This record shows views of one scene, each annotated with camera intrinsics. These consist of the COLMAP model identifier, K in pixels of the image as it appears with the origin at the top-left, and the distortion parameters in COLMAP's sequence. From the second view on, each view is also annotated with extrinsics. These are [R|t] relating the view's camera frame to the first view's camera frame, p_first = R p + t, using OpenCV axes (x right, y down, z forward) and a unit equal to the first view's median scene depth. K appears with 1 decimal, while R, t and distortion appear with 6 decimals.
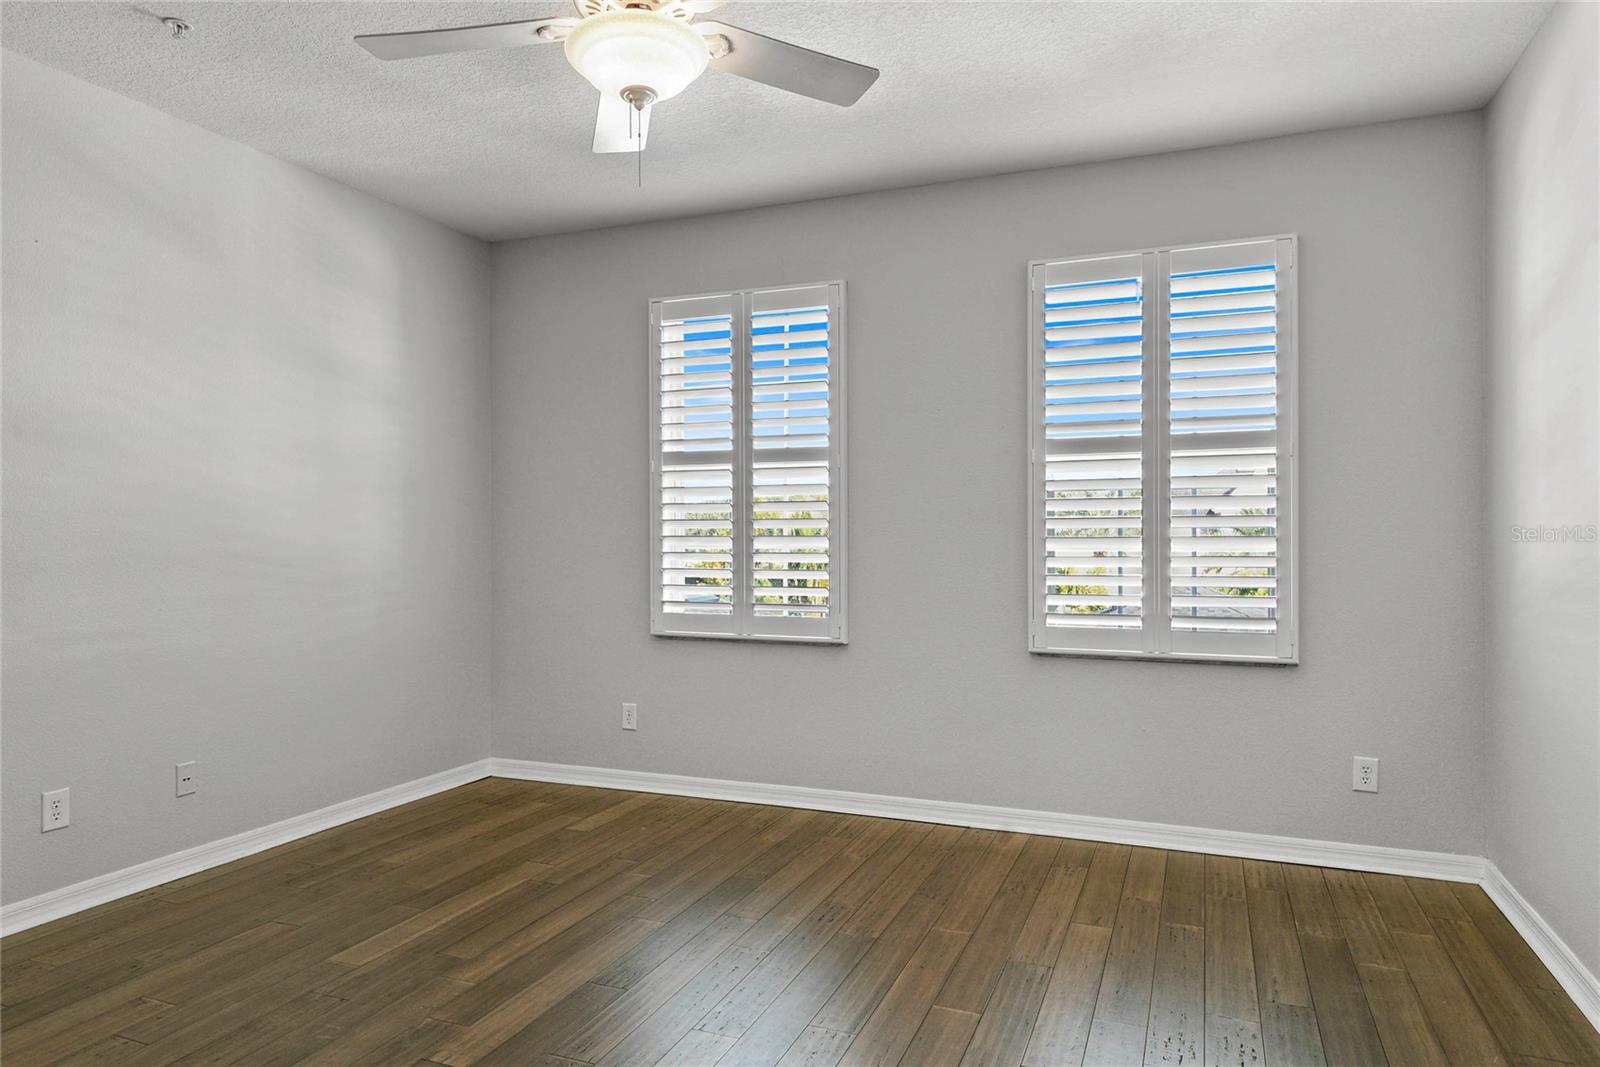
lens RADIAL K [[1048.8, 0, 800.0], [0, 1048.8, 533.5], [0, 0, 1]] dist [-0.001340, -0.030985]
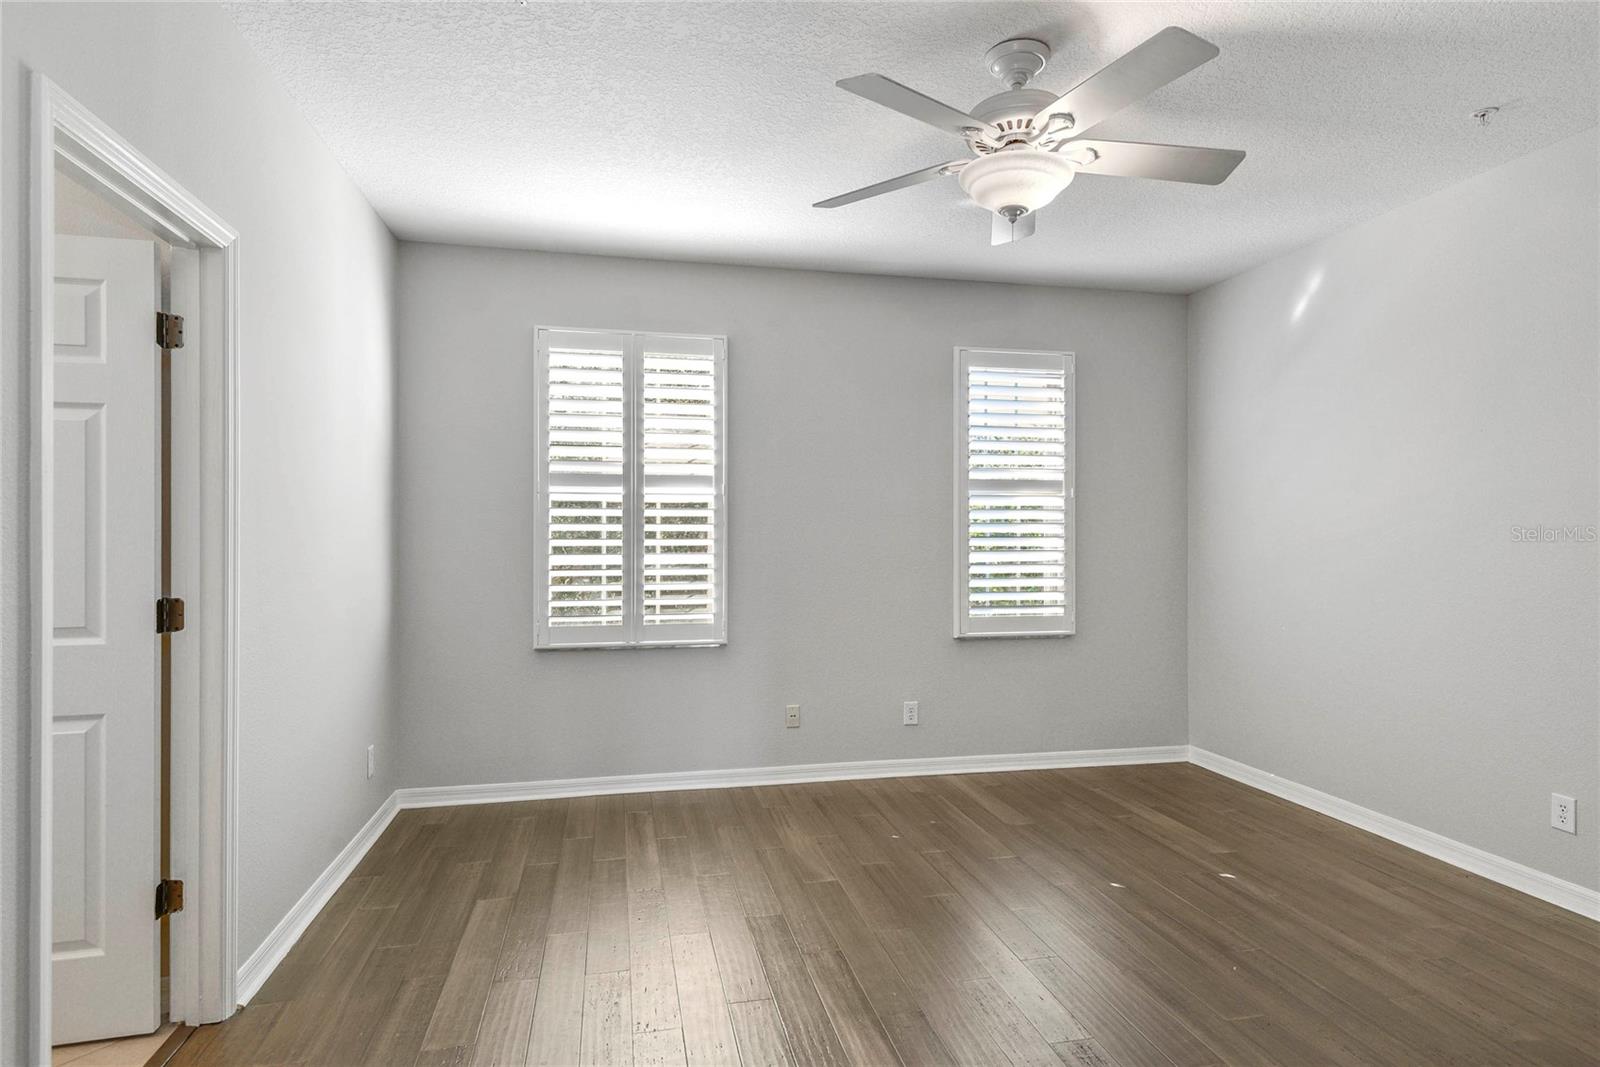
lens RADIAL K [[837.6, 0, 801.3], [0, 837.6, 528.1], [0, 0, 1]] dist [0.006719, -0.000369]
pose [[0.828725, 0.013625, 0.559489, -0.405104], [0.001464, 0.999647, -0.026513, 0.001790], [-0.559653, 0.022791, 0.828413, 0.169824]]
